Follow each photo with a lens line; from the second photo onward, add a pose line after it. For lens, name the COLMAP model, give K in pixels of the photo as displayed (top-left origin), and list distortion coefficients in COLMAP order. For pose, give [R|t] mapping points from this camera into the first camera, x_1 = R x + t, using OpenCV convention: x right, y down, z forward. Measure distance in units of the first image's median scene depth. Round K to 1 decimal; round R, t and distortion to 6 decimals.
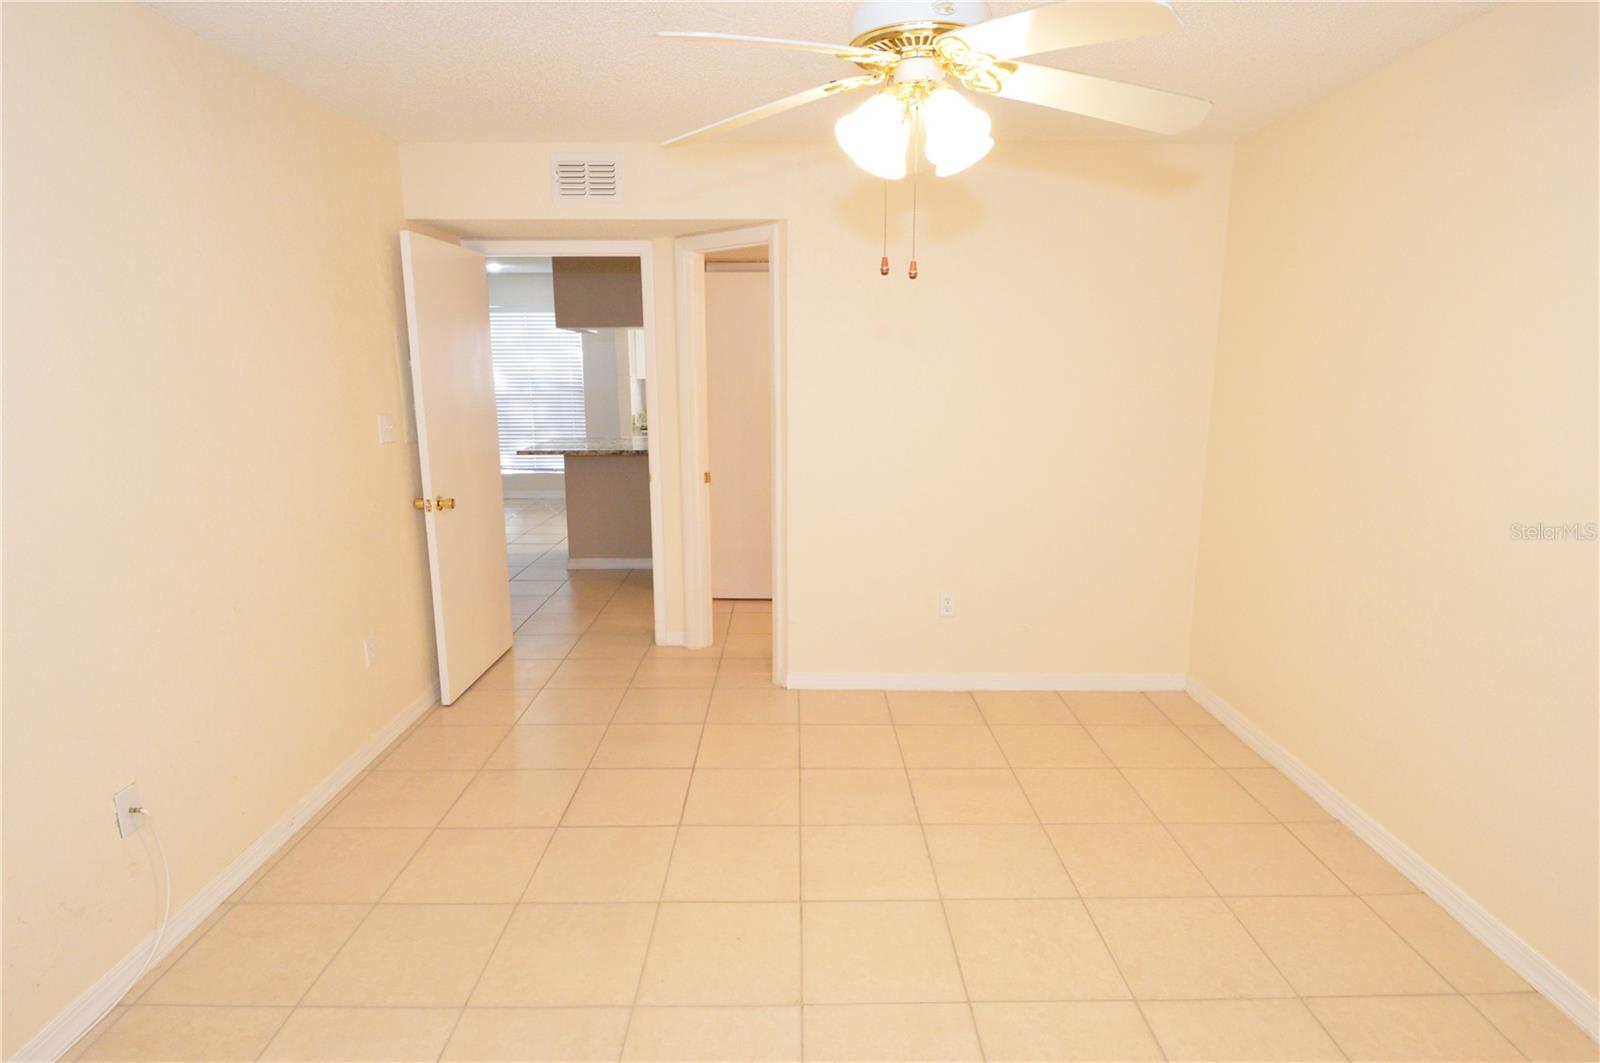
lens RADIAL K [[851.5, 0, 802.9], [0, 851.5, 526.0], [0, 0, 1]] dist [0.013689, -0.025051]
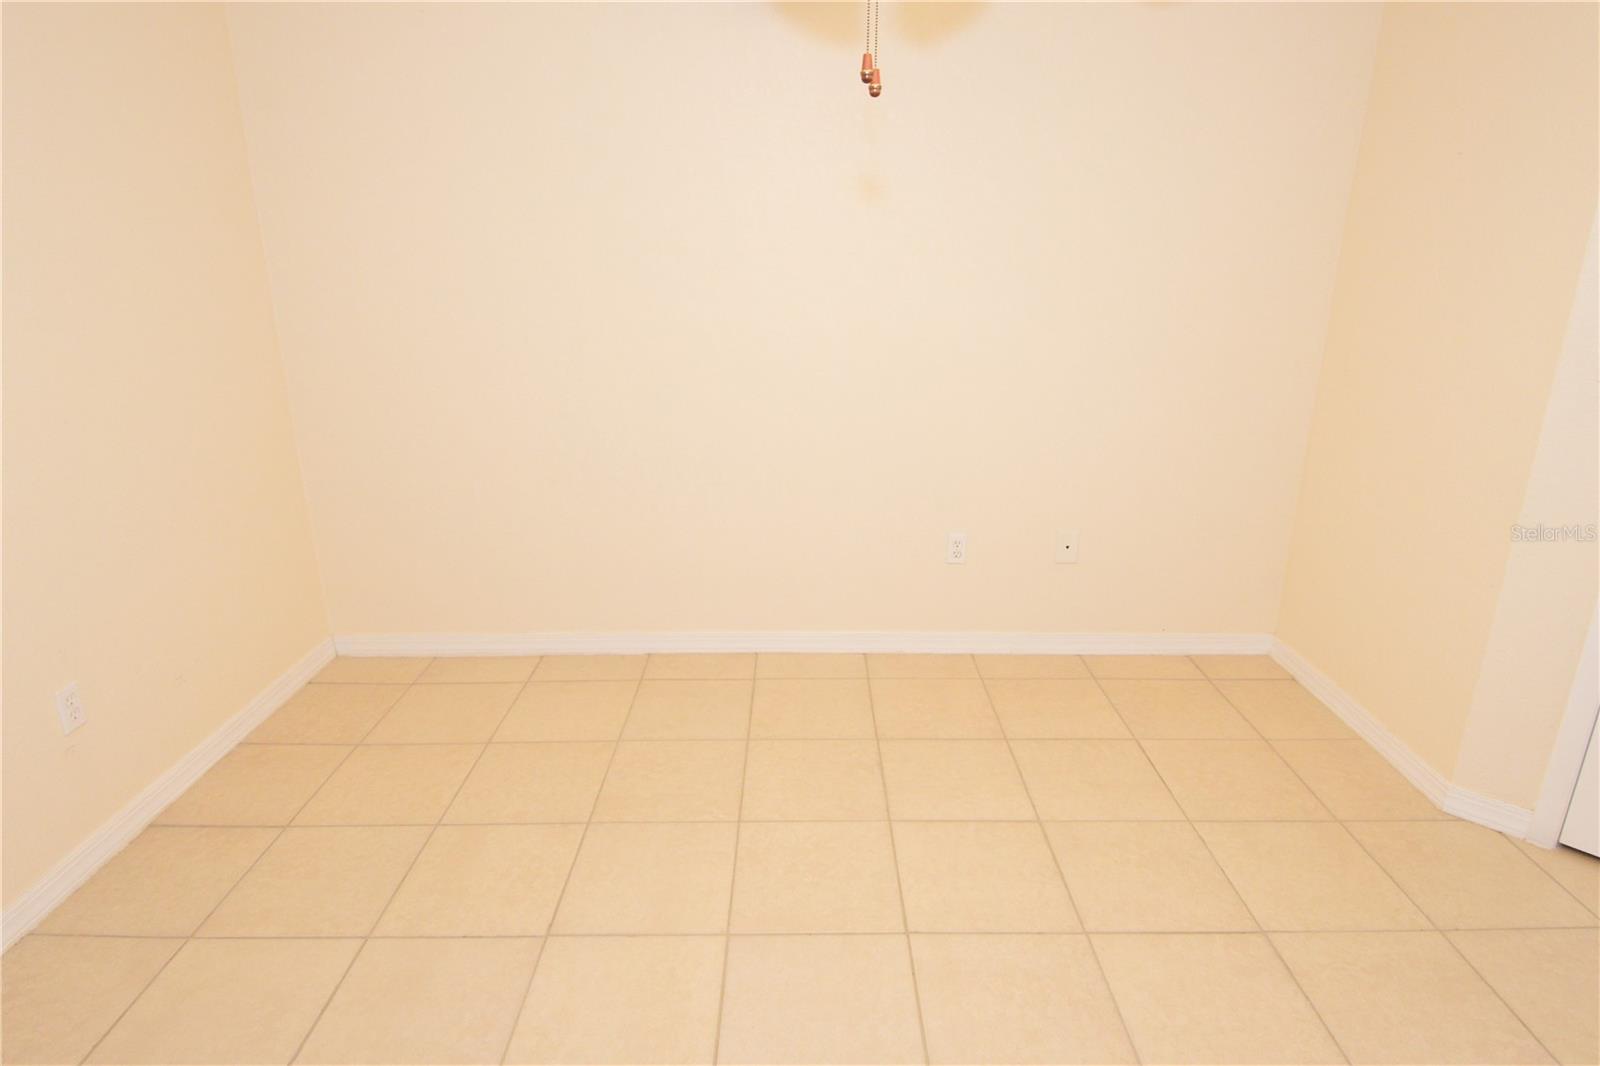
lens RADIAL K [[896.7, 0, 800.0], [0, 896.7, 533.0], [0, 0, 1]] dist [0.002045, -0.000451]
pose [[0.005810, -0.319819, 0.947461, -0.313142], [0.191427, 0.930310, 0.312856, -0.094685], [-0.981490, 0.179552, 0.066627, 0.506514]]
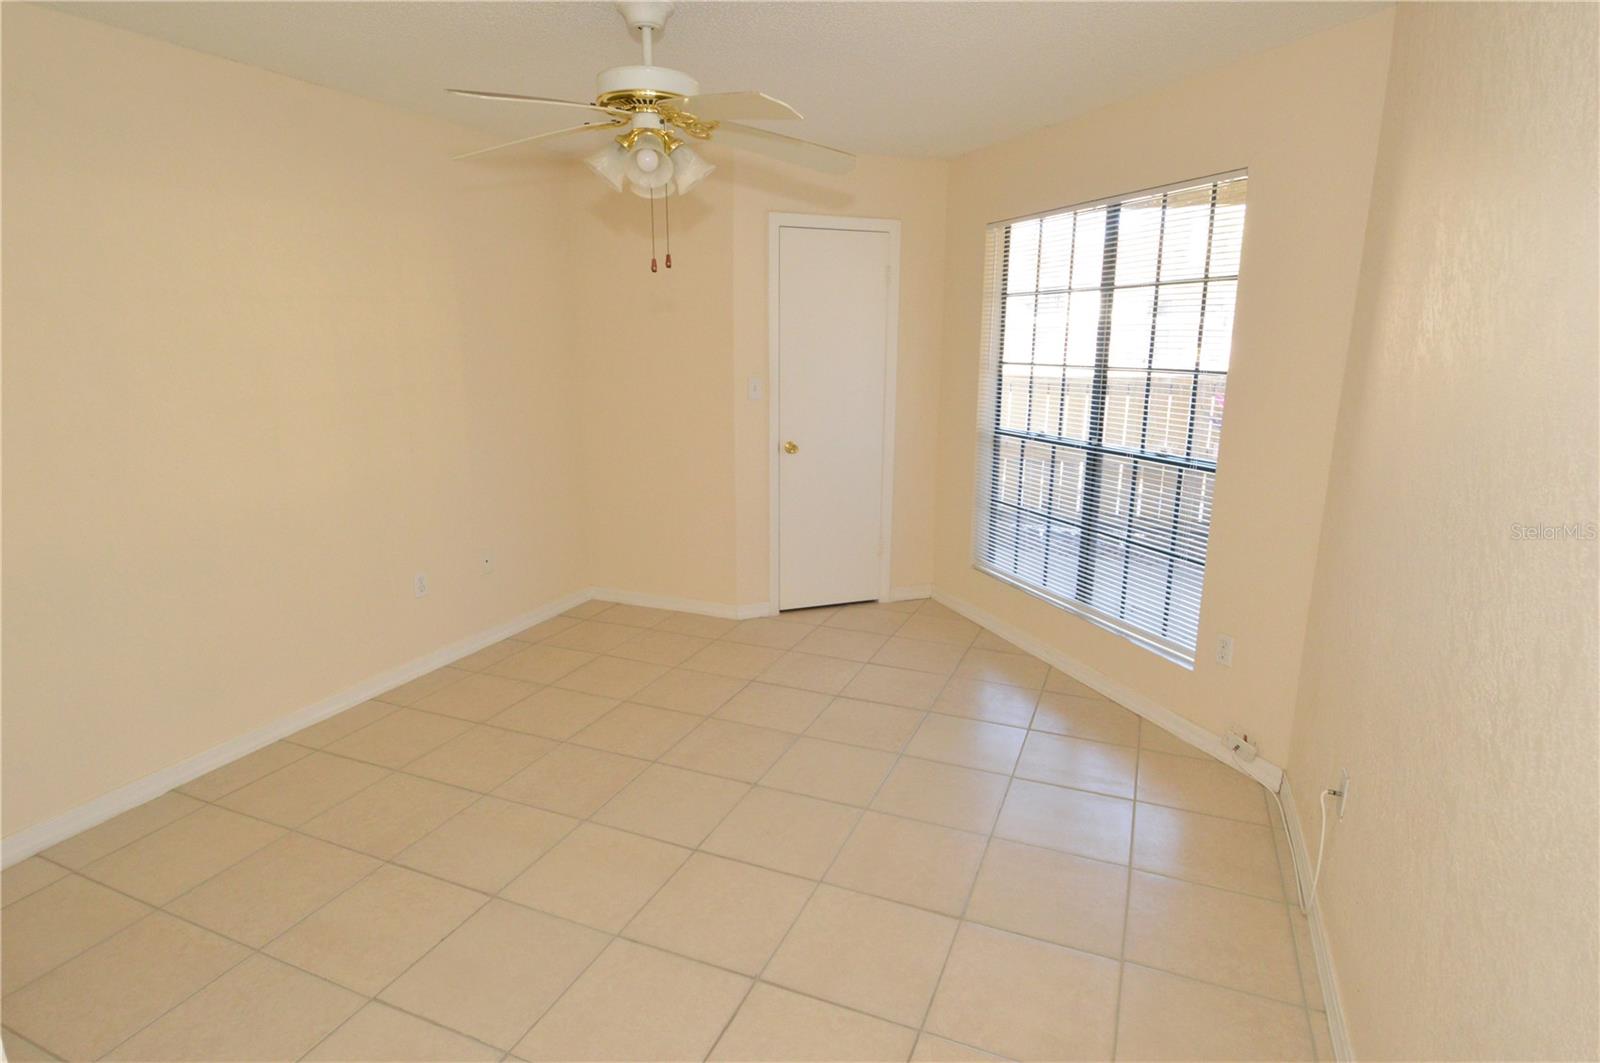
lens RADIAL K [[851.5, 0, 802.9], [0, 851.5, 526.0], [0, 0, 1]] dist [0.013689, -0.025051]
pose [[-0.916892, -0.088513, 0.389196, -0.307705], [0.076218, 0.918329, 0.388410, -0.201000], [-0.391790, 0.385794, -0.835263, 1.036203]]
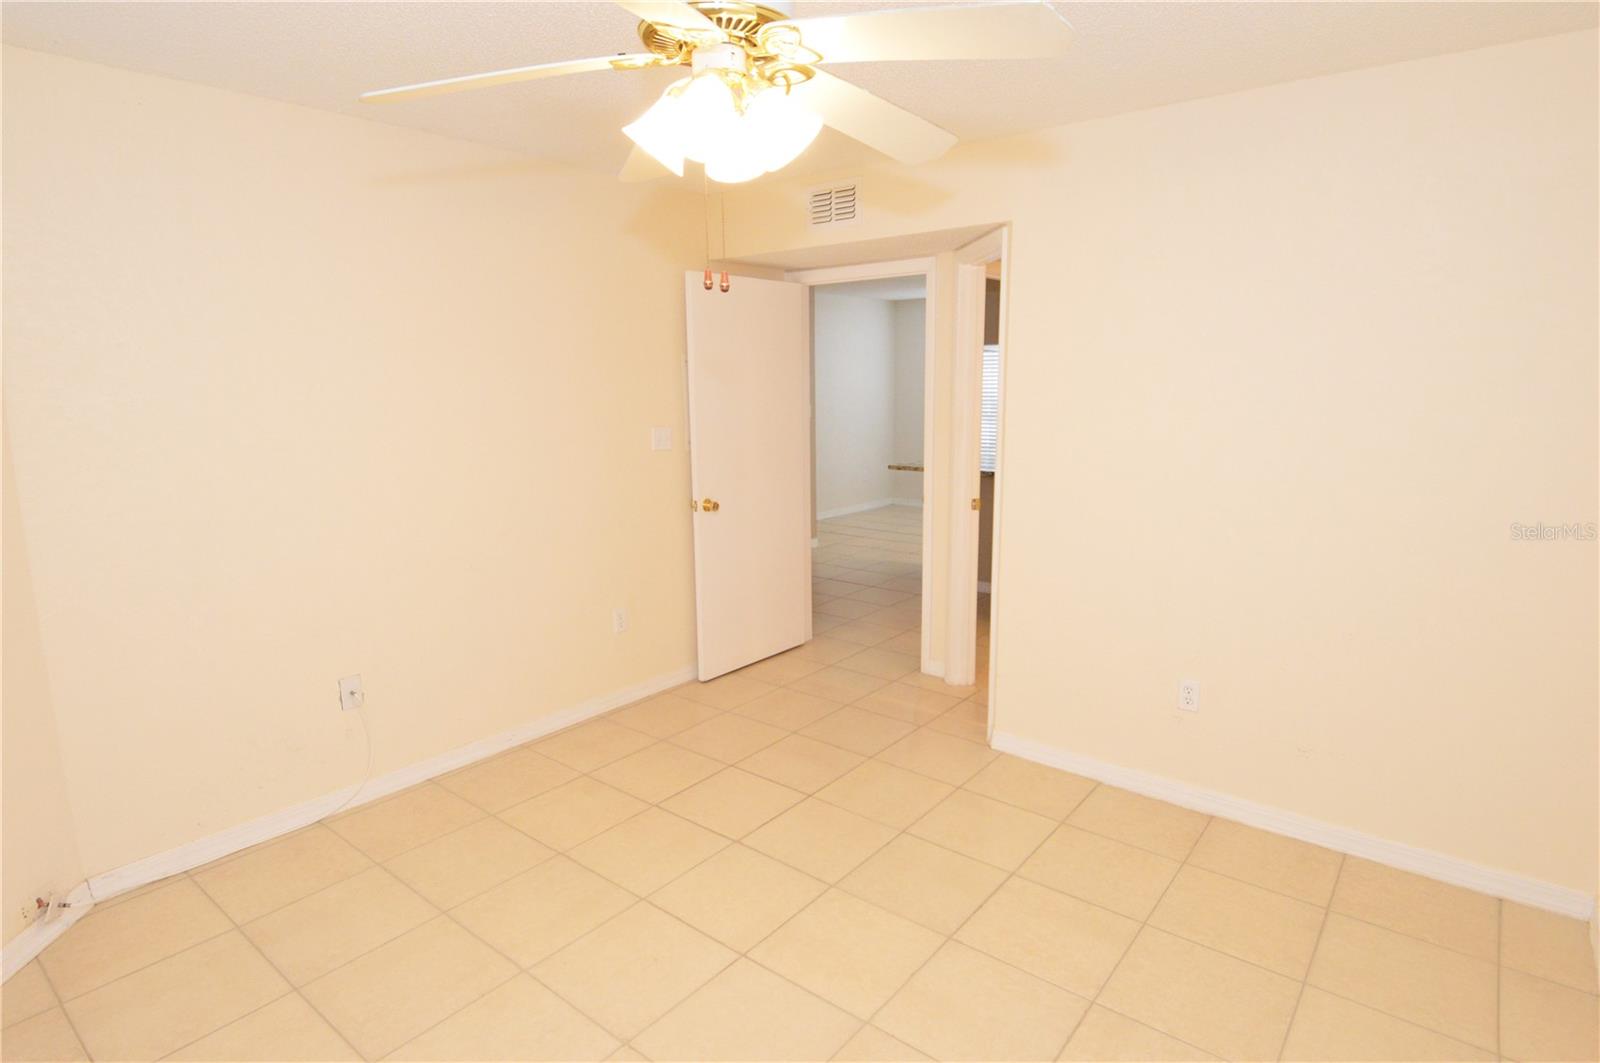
lens RADIAL K [[848.7, 0, 805.7], [0, 848.7, 526.5], [0, 0, 1]] dist [0.012386, -0.025649]
pose [[0.775979, 0.104074, -0.622114, 0.363536], [-0.114735, 0.993129, 0.023030, -0.037065], [0.620236, 0.053507, 0.782588, 0.177505]]
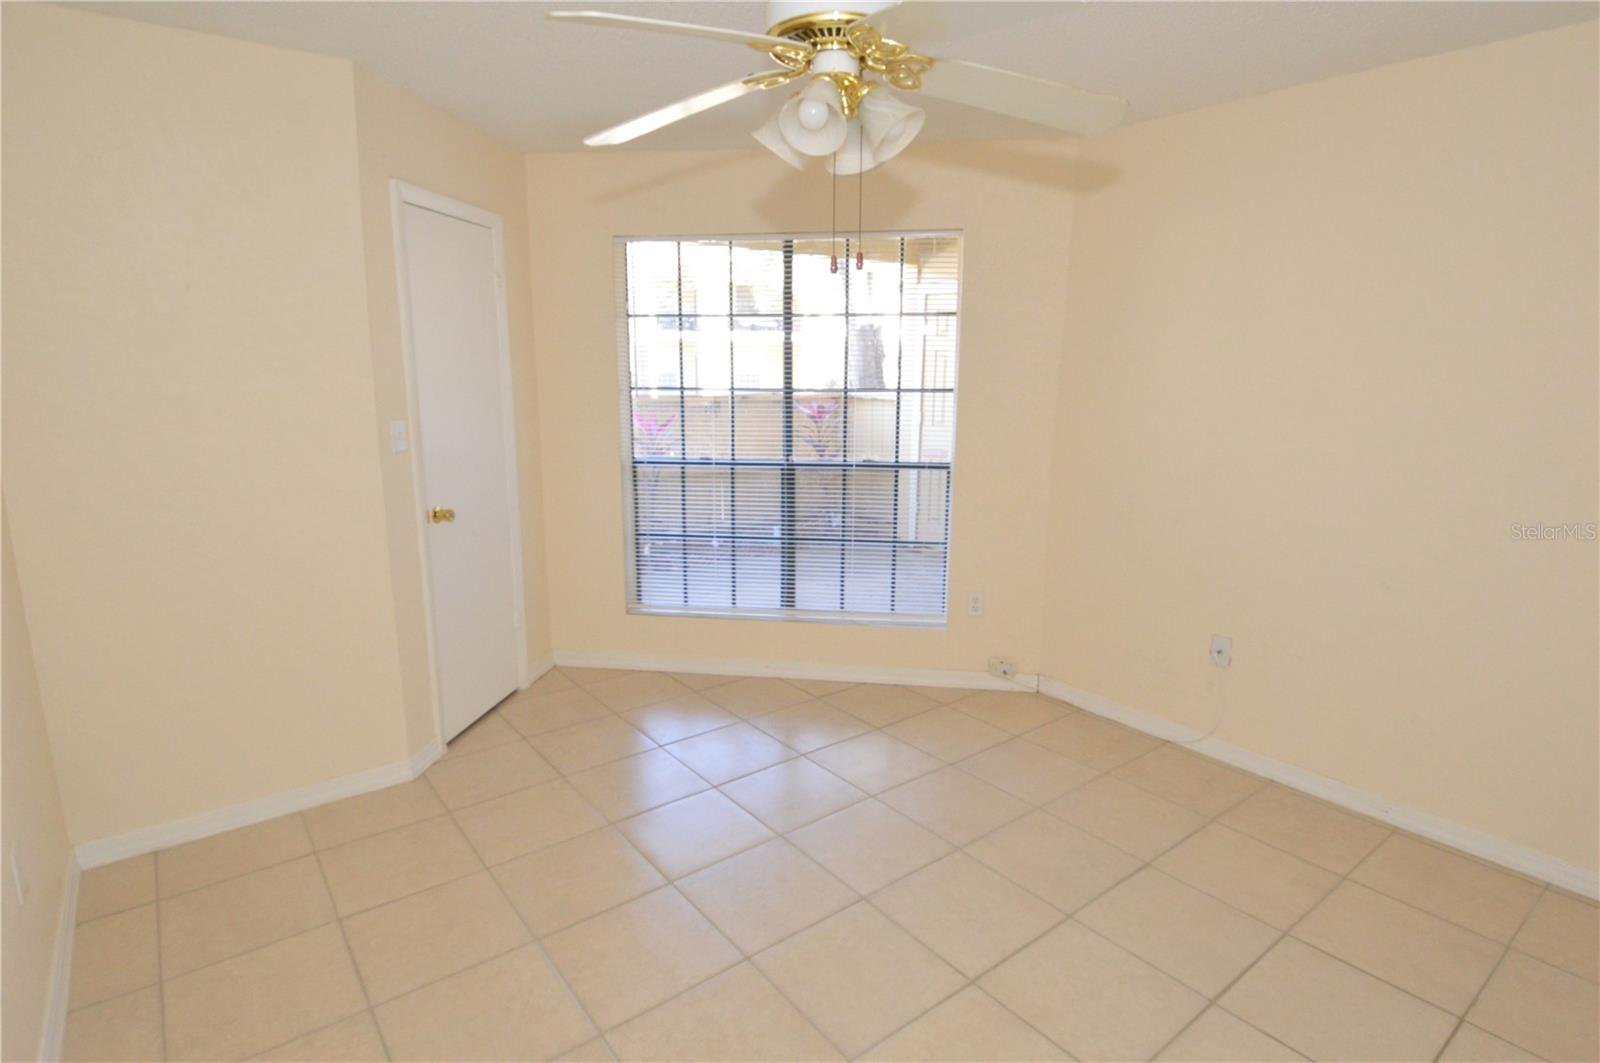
lens RADIAL K [[851.5, 0, 802.9], [0, 851.5, 526.0], [0, 0, 1]] dist [0.013689, -0.025051]
pose [[-0.793608, 0.116464, -0.597179, 0.374312], [-0.121901, 0.931172, 0.343598, -0.168598], [0.596093, 0.345479, -0.724788, 0.851002]]
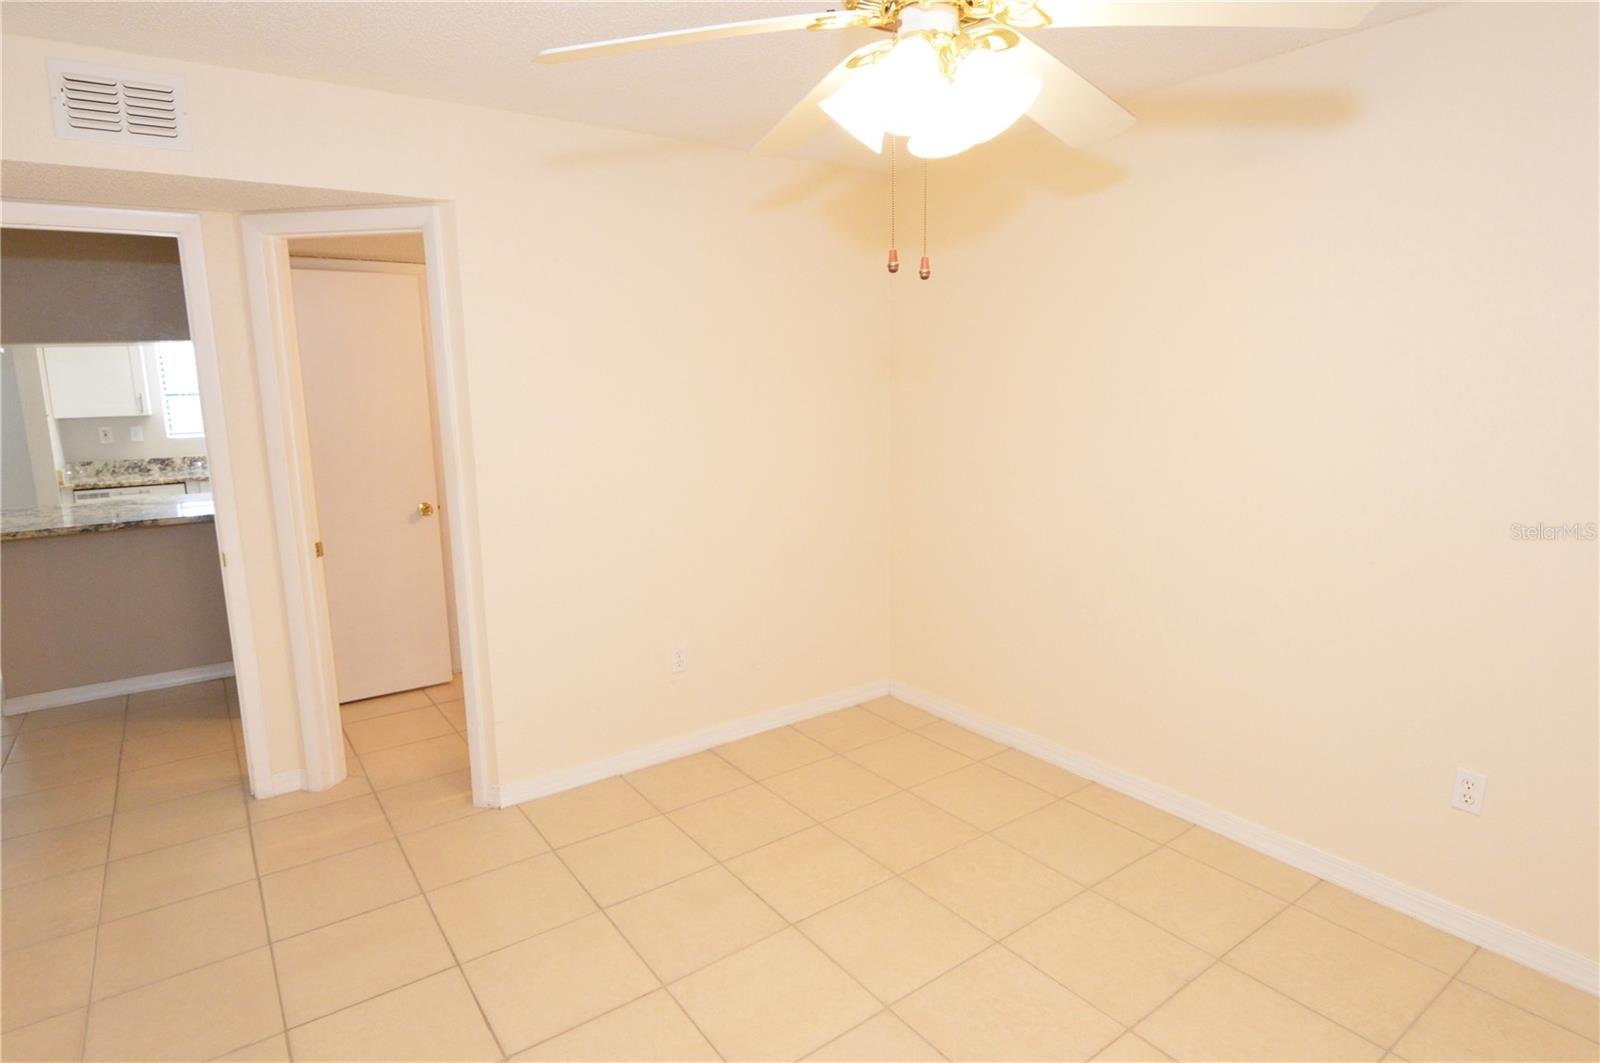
lens RADIAL K [[851.5, 0, 802.9], [0, 851.5, 526.0], [0, 0, 1]] dist [0.013689, -0.025051]
pose [[0.813051, -0.111005, 0.571512, -0.213160], [0.125810, 0.991960, 0.013687, -0.039434], [-0.568436, 0.060774, 0.820479, 0.196982]]
